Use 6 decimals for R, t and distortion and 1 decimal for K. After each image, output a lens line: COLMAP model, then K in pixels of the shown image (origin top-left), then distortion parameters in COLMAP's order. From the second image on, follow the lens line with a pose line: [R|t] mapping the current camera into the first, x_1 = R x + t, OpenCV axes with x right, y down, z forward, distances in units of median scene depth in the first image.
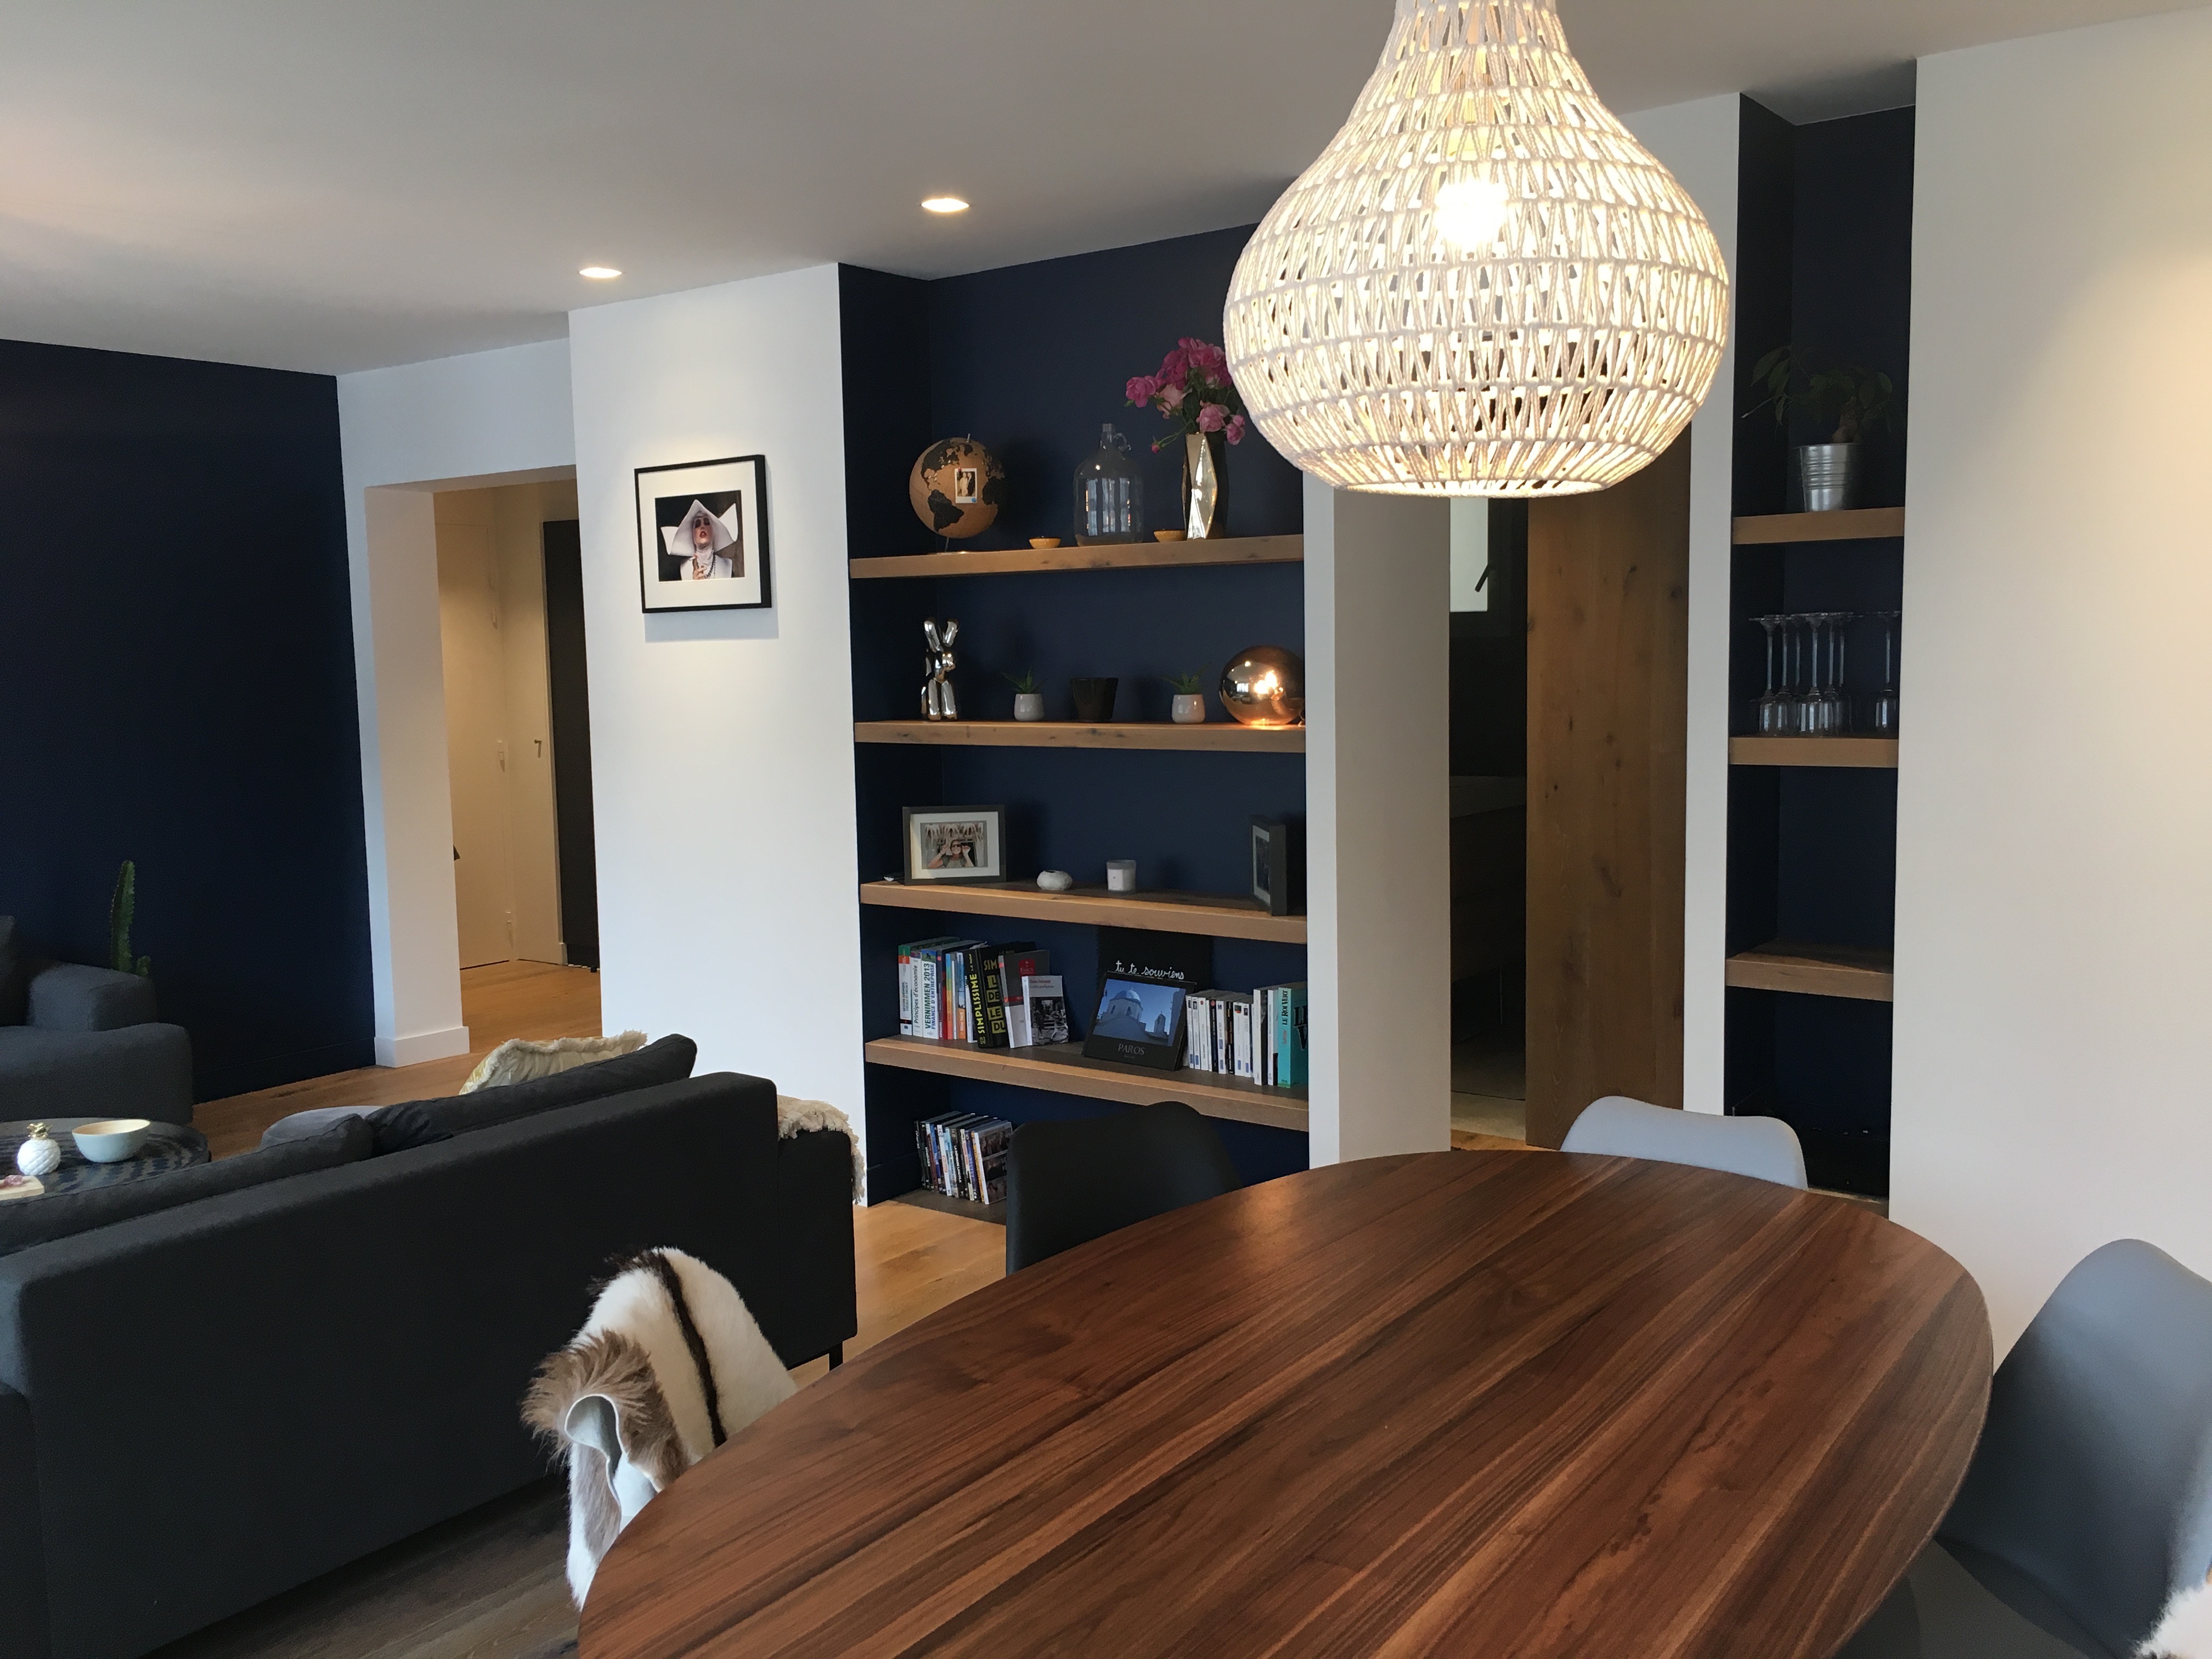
lens RADIAL K [[1858.5, 0, 1110.3], [0, 1858.5, 832.7], [0, 0, 1]] dist [0.019447, -0.017605]
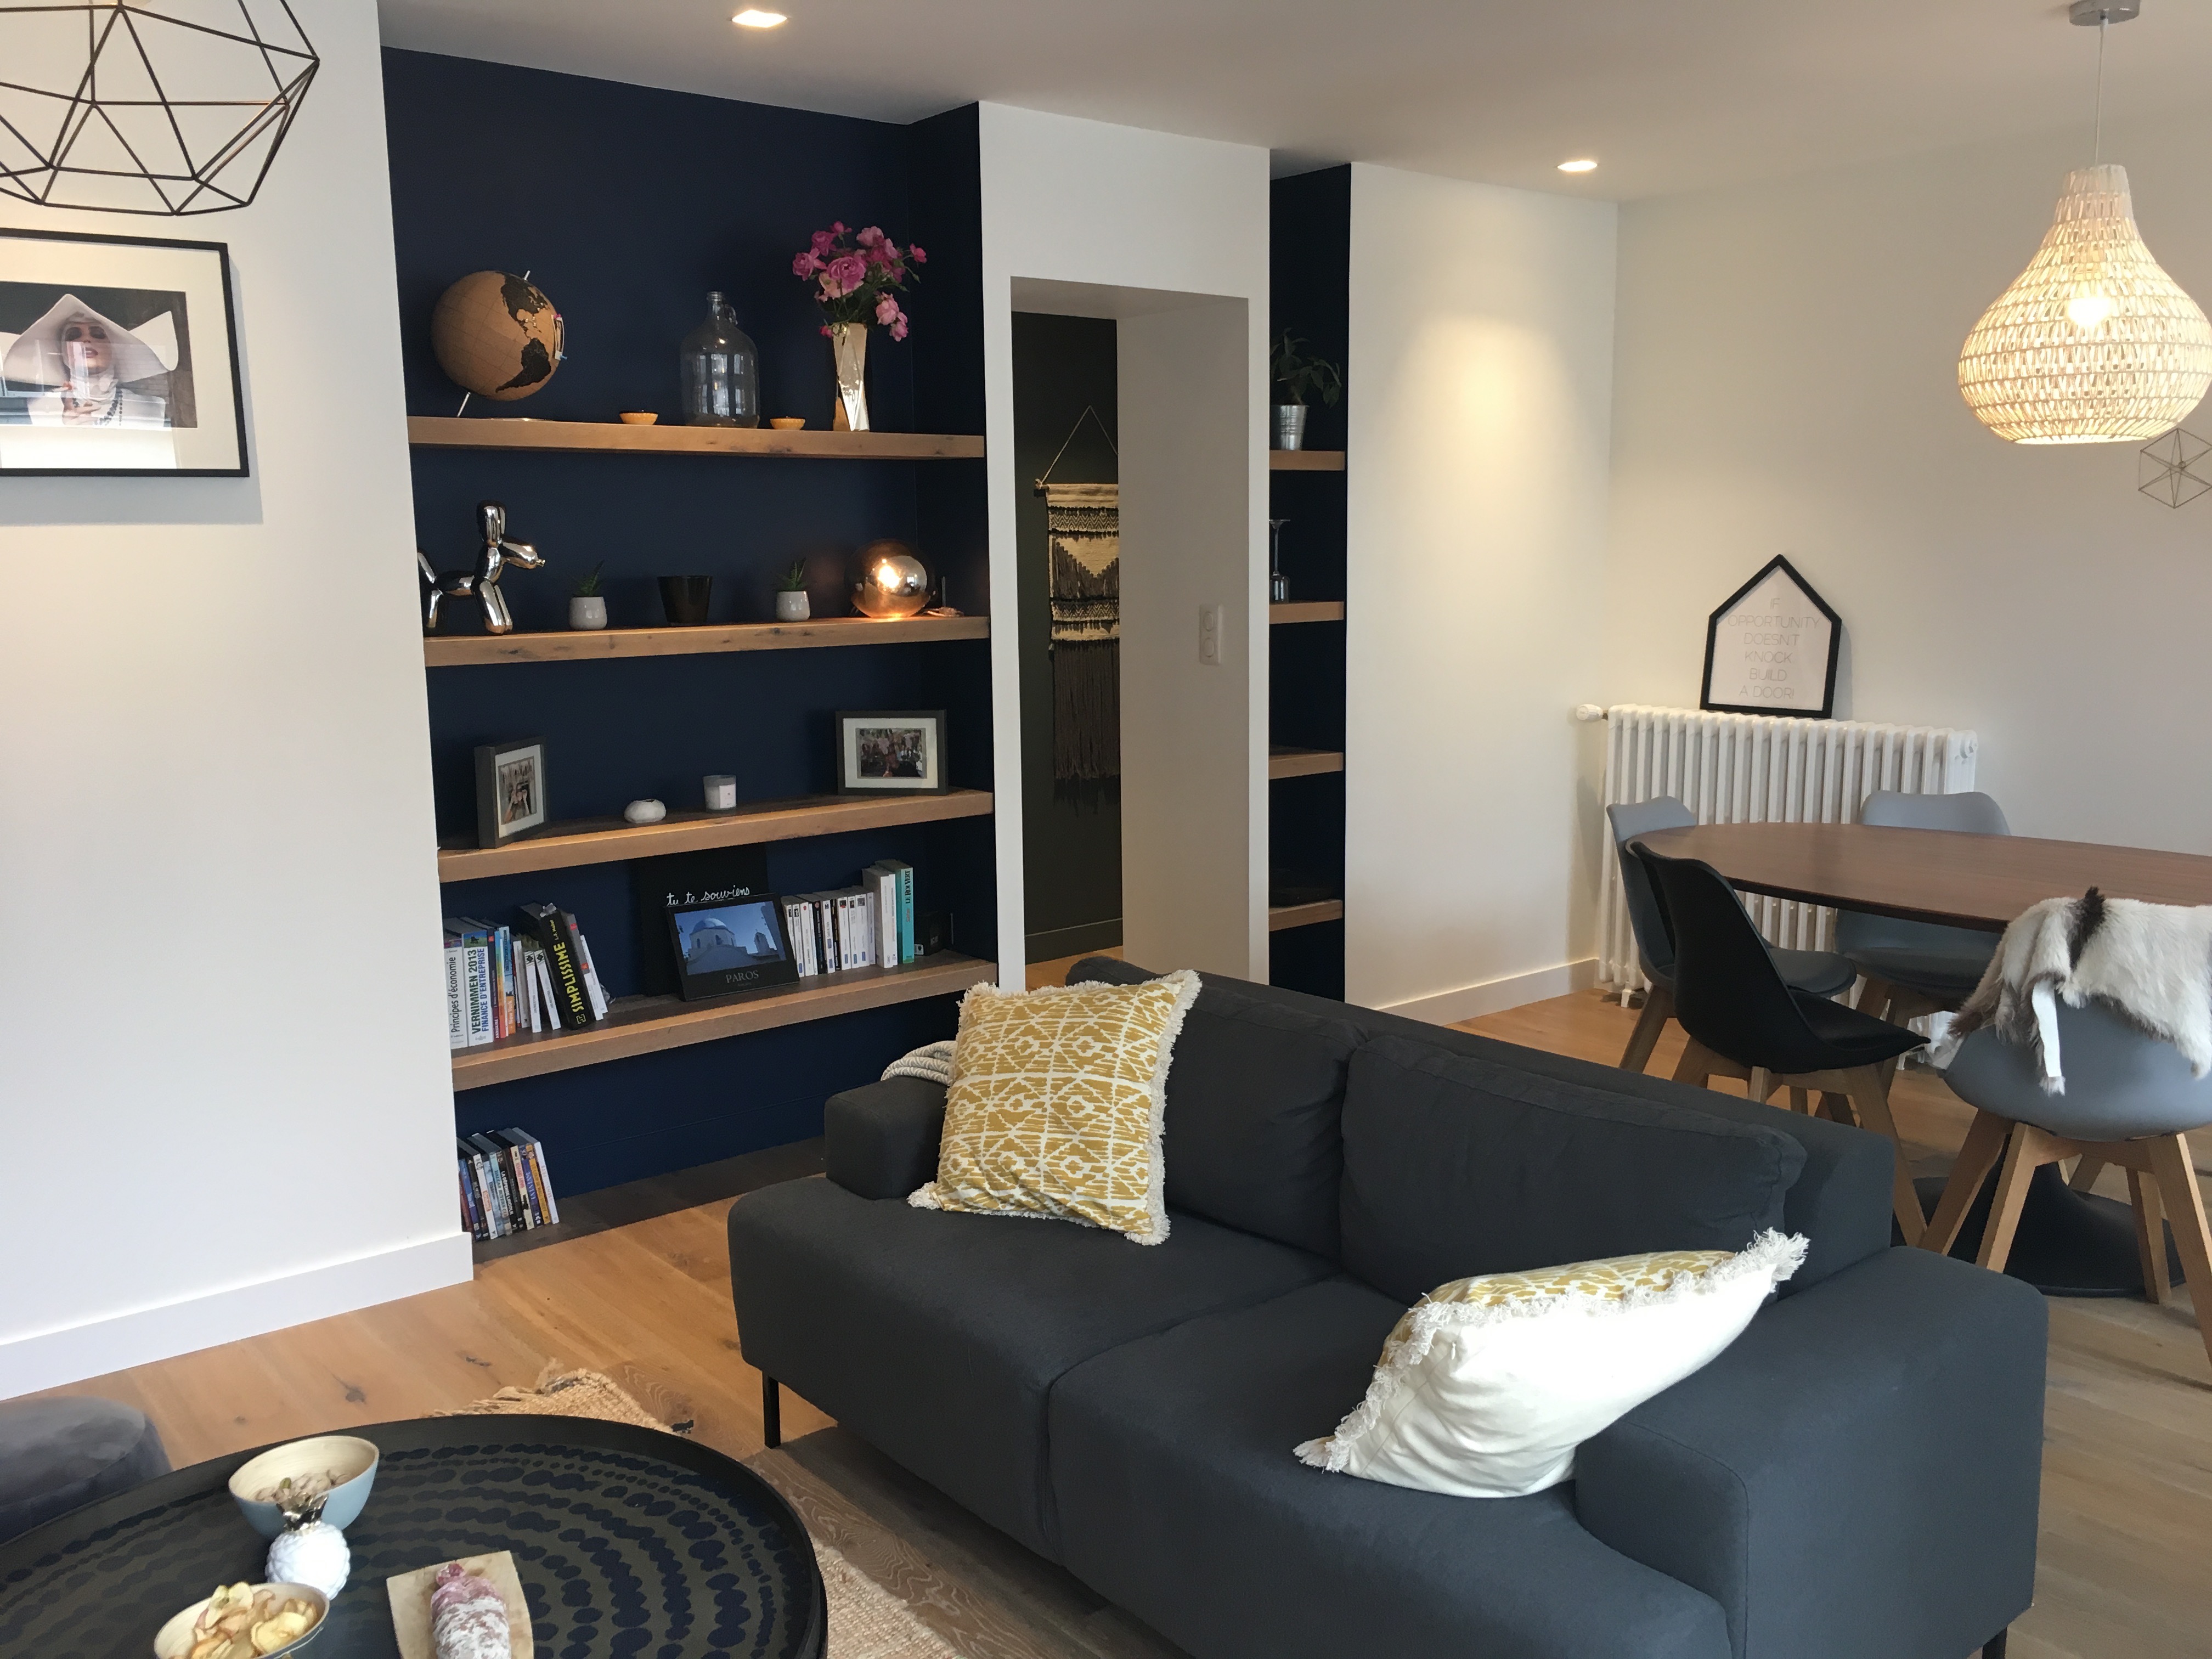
lens RADIAL K [[1858.5, 0, 1111.6], [0, 1858.5, 829.8], [0, 0, 1]] dist [0.019447, -0.017605]
pose [[0.245115, -0.136092, 0.959894, -0.821872], [0.105970, 0.987927, 0.113006, -0.041306], [-0.963685, 0.074021, 0.256578, 0.574107]]
